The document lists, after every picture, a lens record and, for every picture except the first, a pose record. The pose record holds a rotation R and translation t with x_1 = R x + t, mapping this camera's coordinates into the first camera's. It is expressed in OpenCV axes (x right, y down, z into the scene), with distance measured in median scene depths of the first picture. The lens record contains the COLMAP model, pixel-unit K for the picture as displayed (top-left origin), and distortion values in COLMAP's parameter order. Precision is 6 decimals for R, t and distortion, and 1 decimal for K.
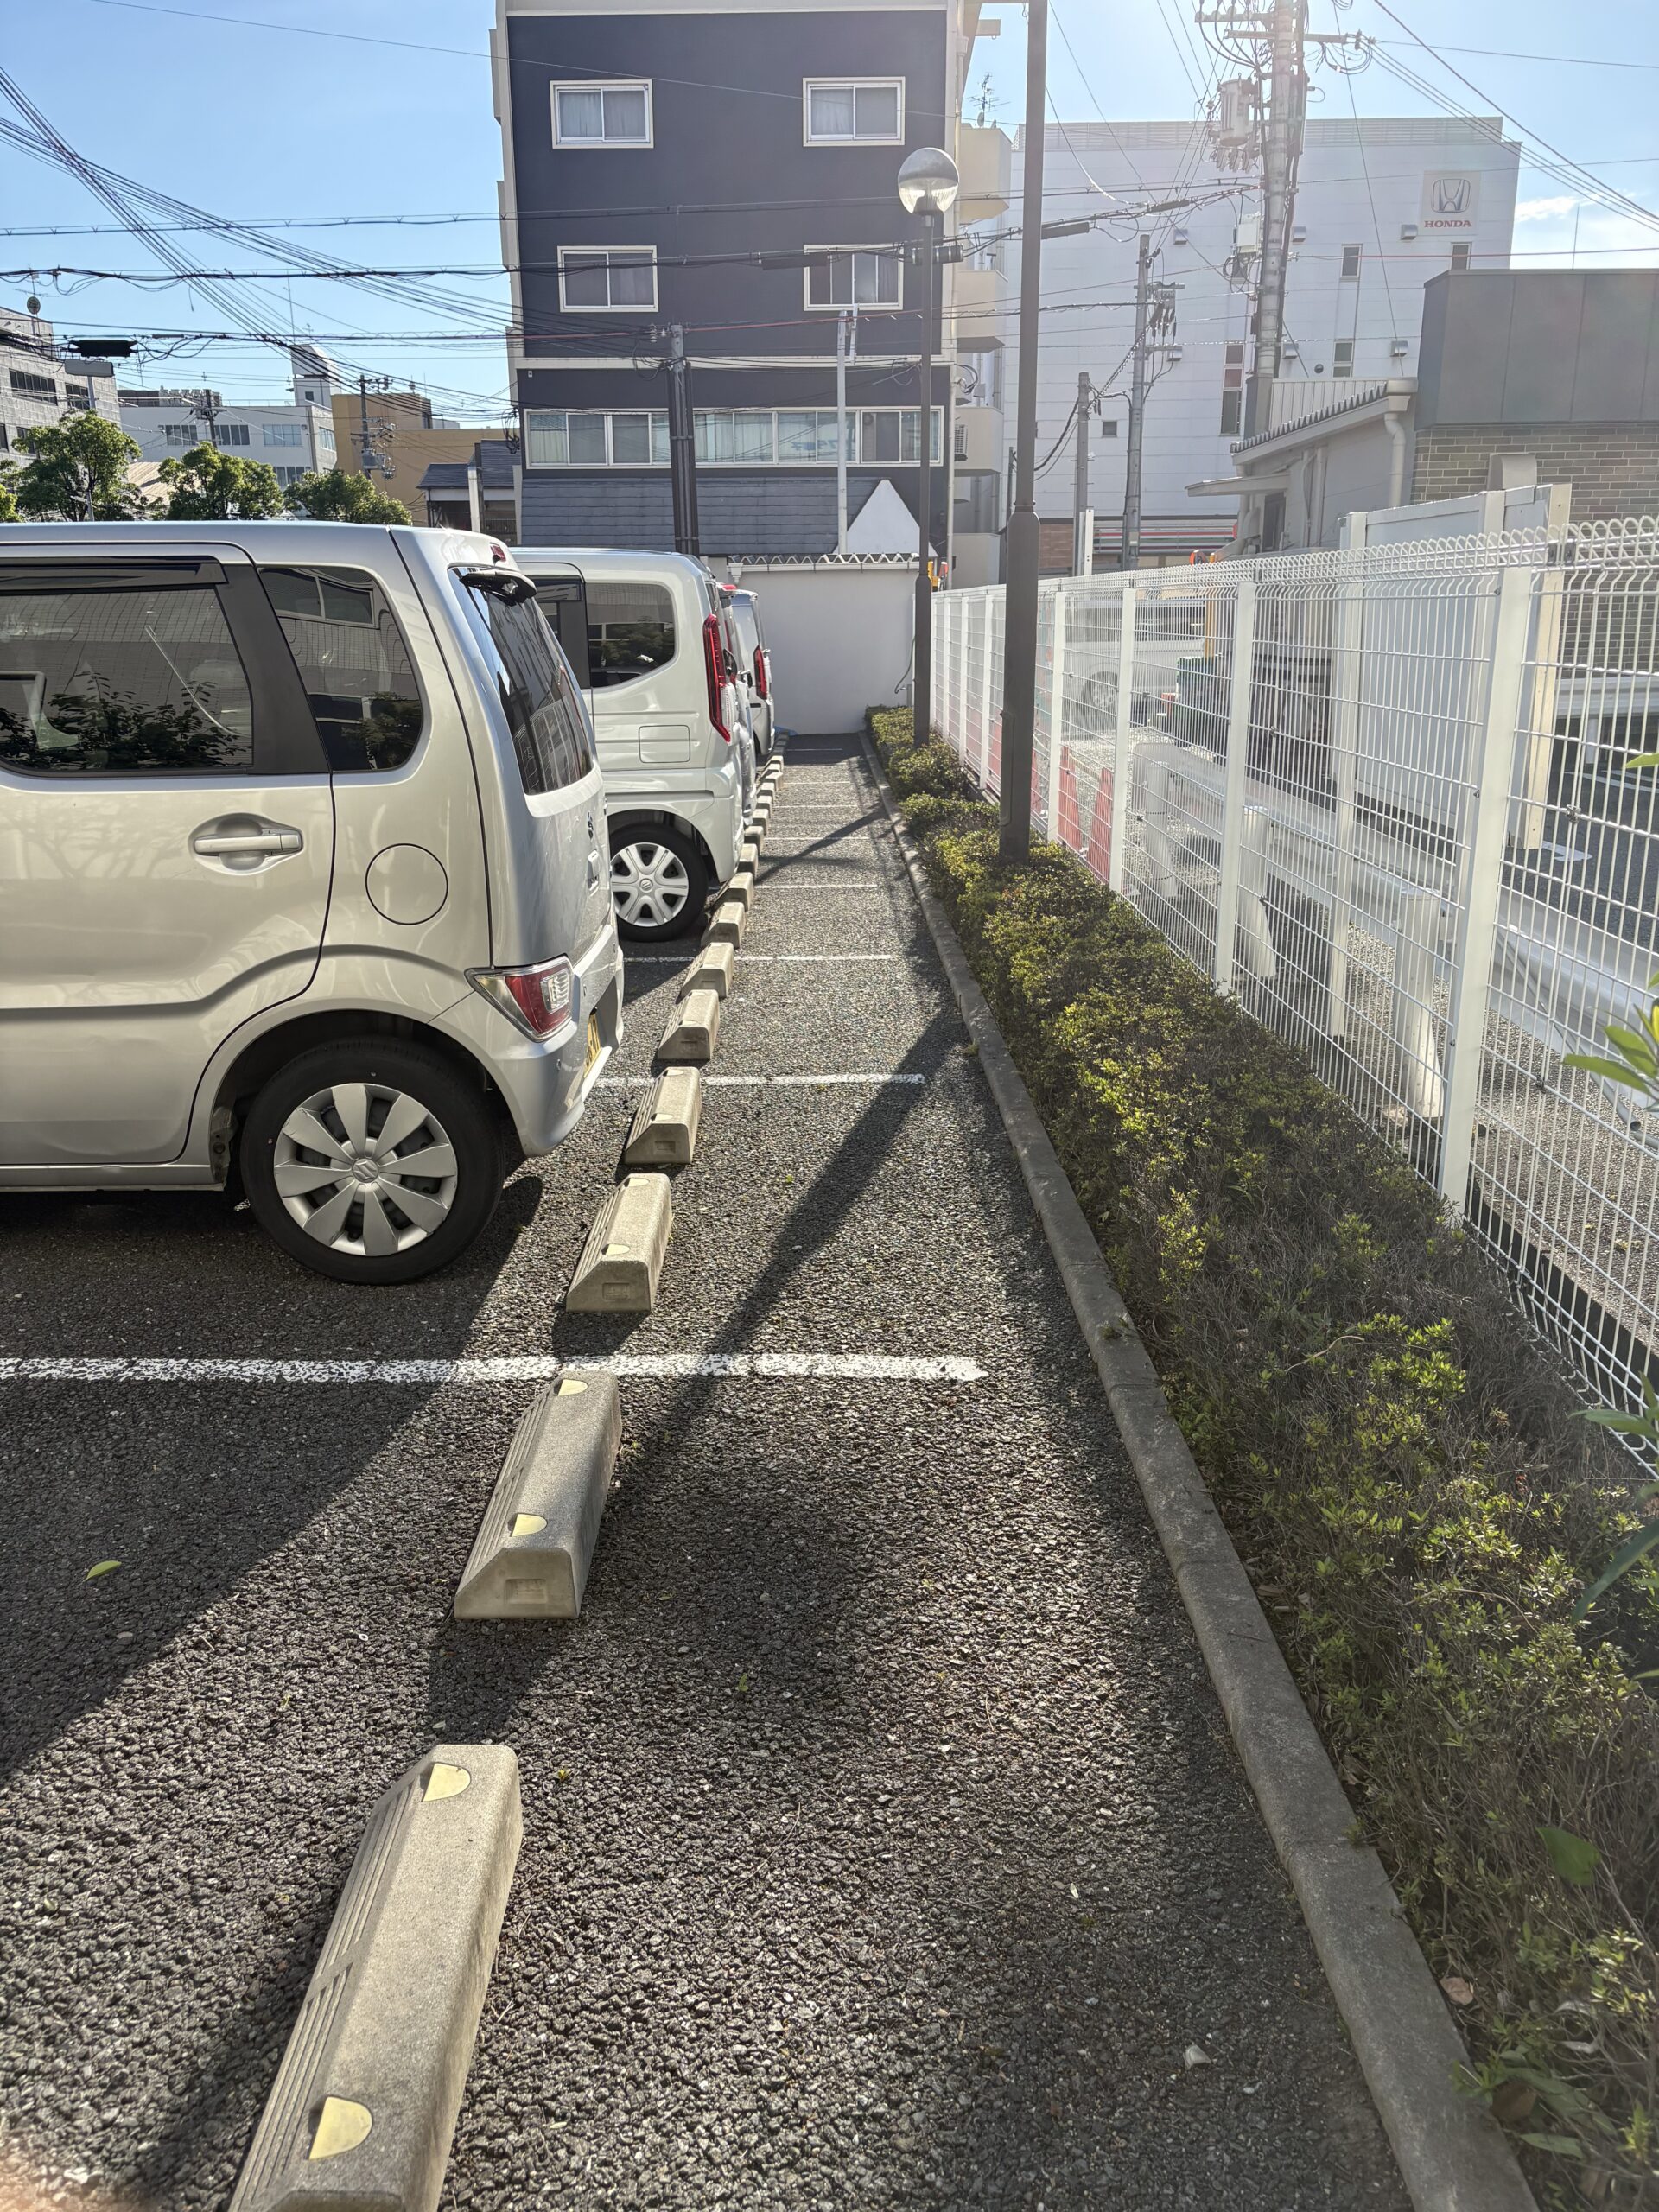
lens RADIAL K [[1682.8, 0, 825.3], [0, 1682.8, 1113.0], [0, 0, 1]] dist [0.016059, -0.012462]
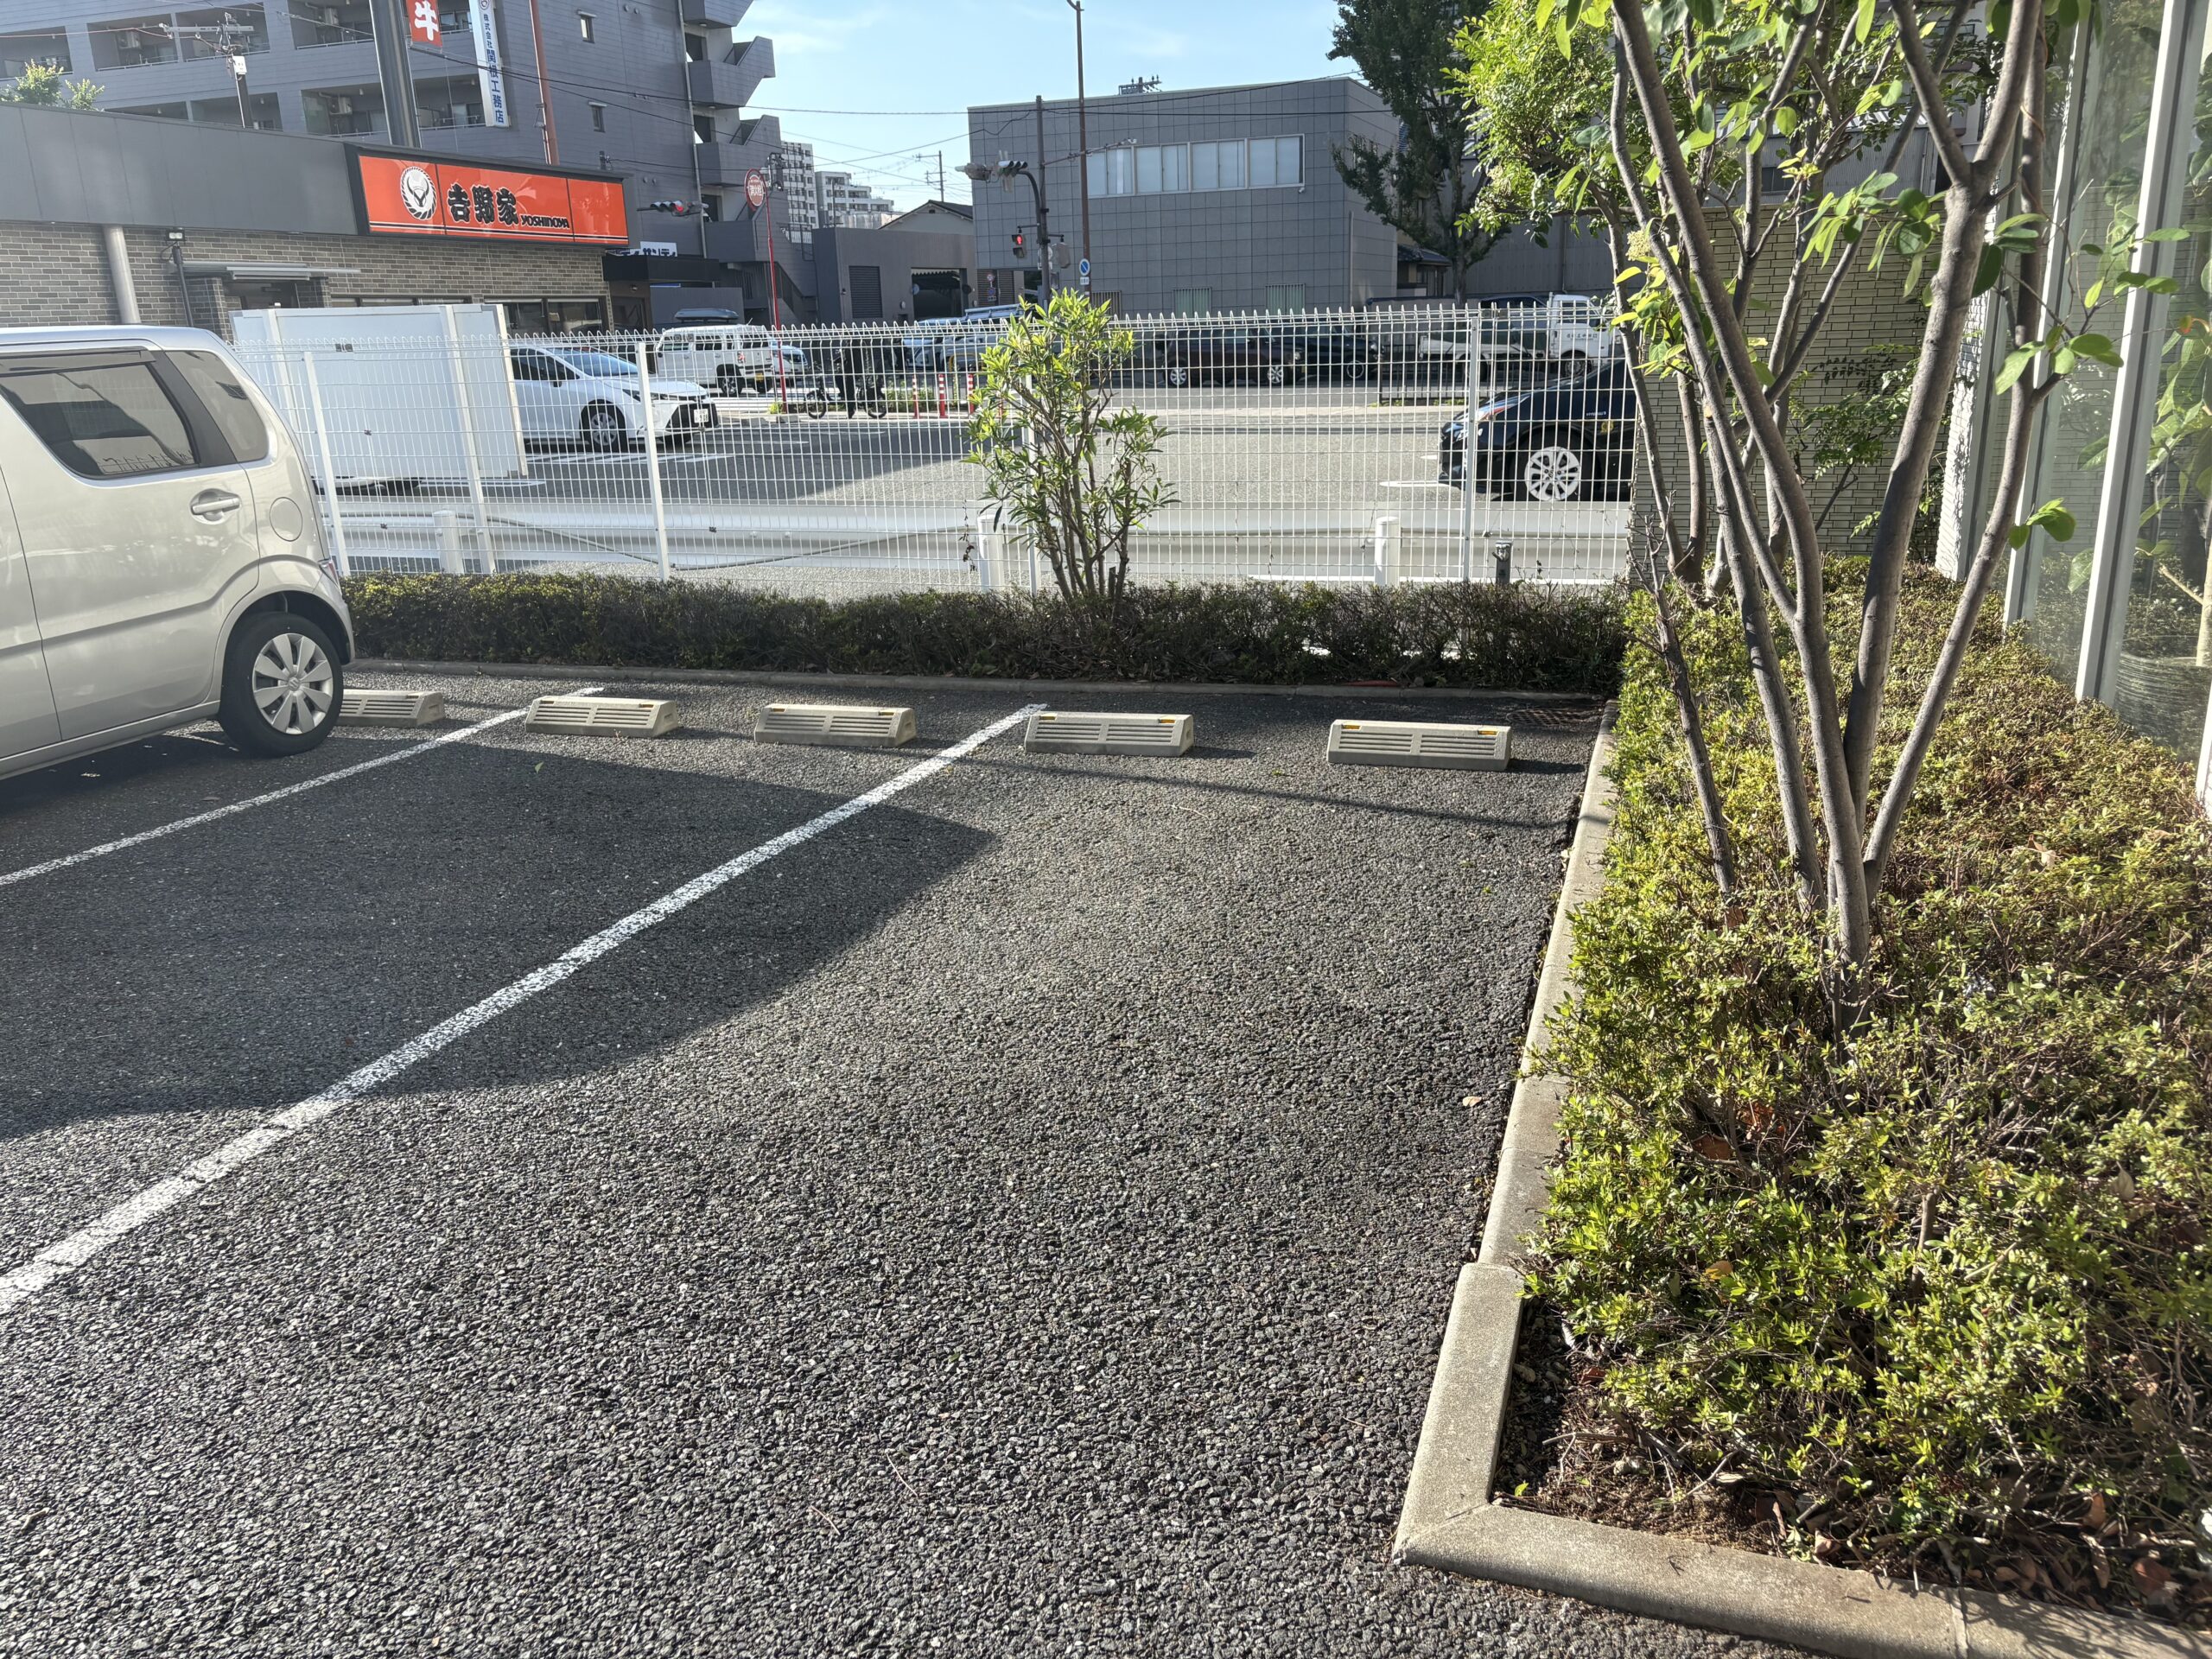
lens RADIAL K [[1682.8, 0, 1124.7], [0, 1682.8, 826.2], [0, 0, 1]] dist [0.016059, -0.012462]
pose [[0.328760, -0.274621, 0.903604, -0.228037], [0.289829, 0.939957, 0.180220, 0.015135], [-0.898842, 0.202641, 0.388613, -0.064206]]
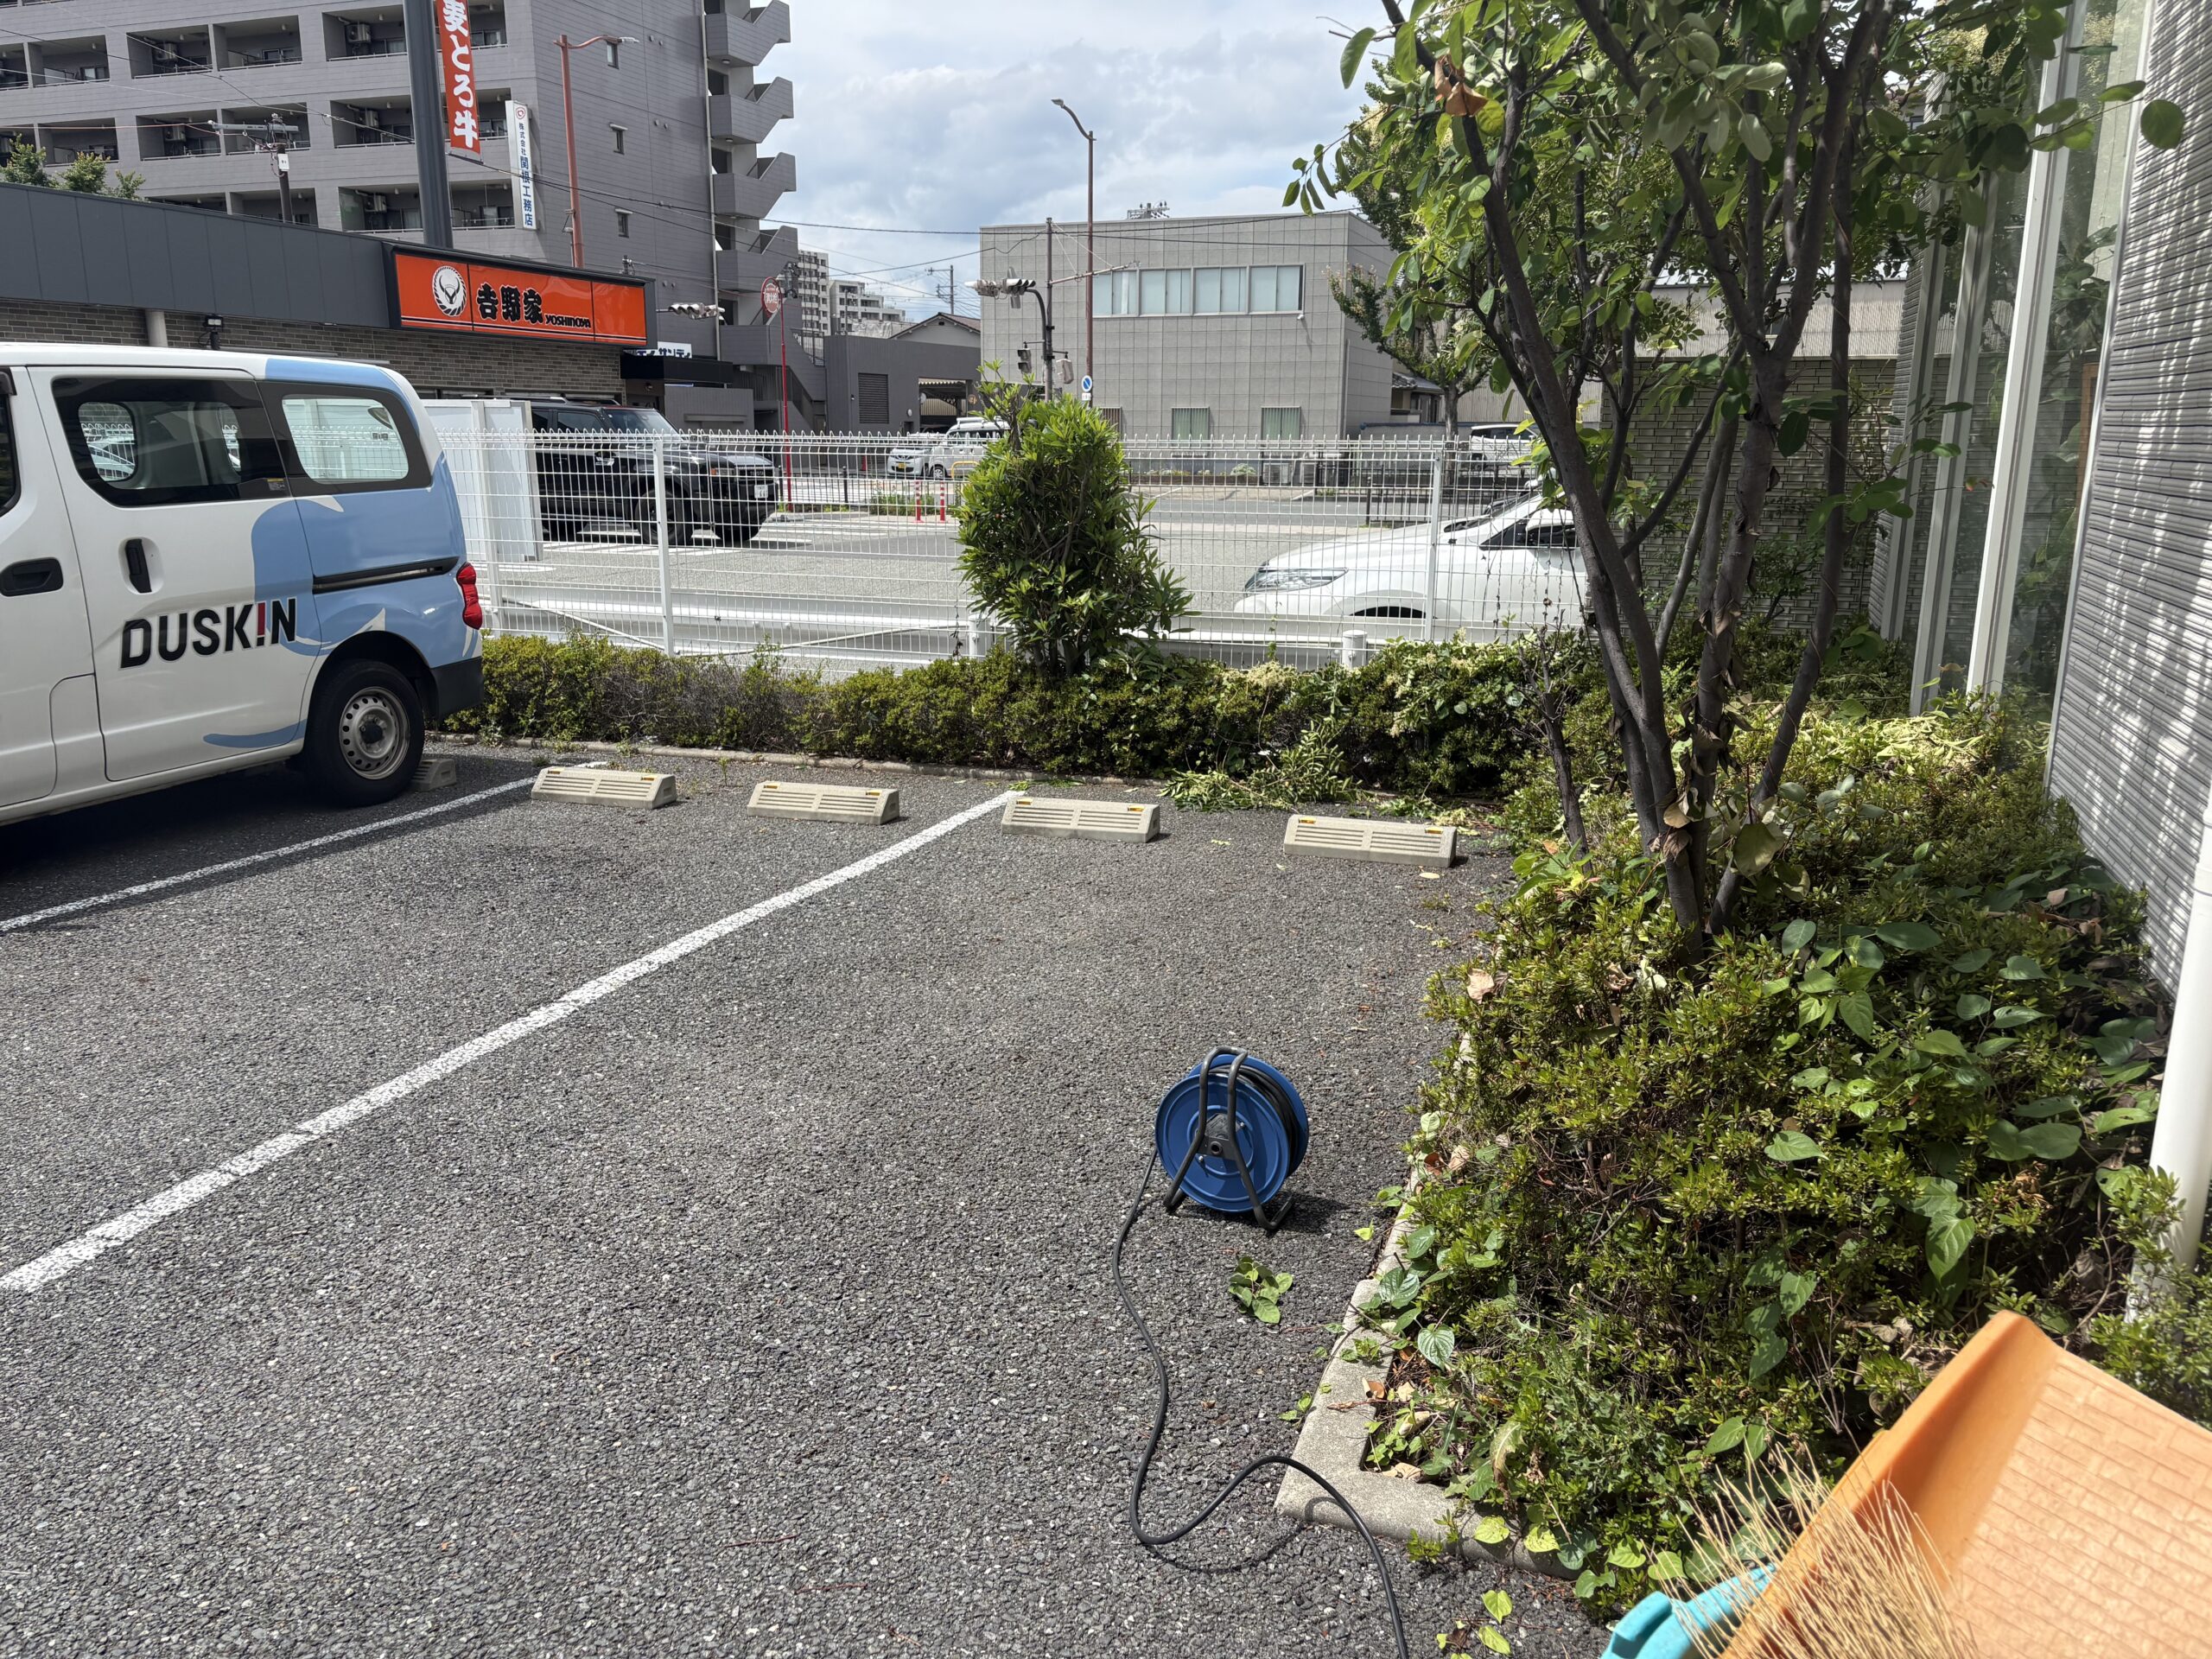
lens RADIAL K [[1682.8, 0, 1100.0], [0, 1682.8, 826.7], [0, 0, 1]] dist [0.016059, -0.012462]
pose [[0.342928, -0.204964, 0.916728, -0.236006], [0.253782, 0.959830, 0.119667, 0.015933], [-0.904431, 0.191612, 0.381169, -0.068459]]
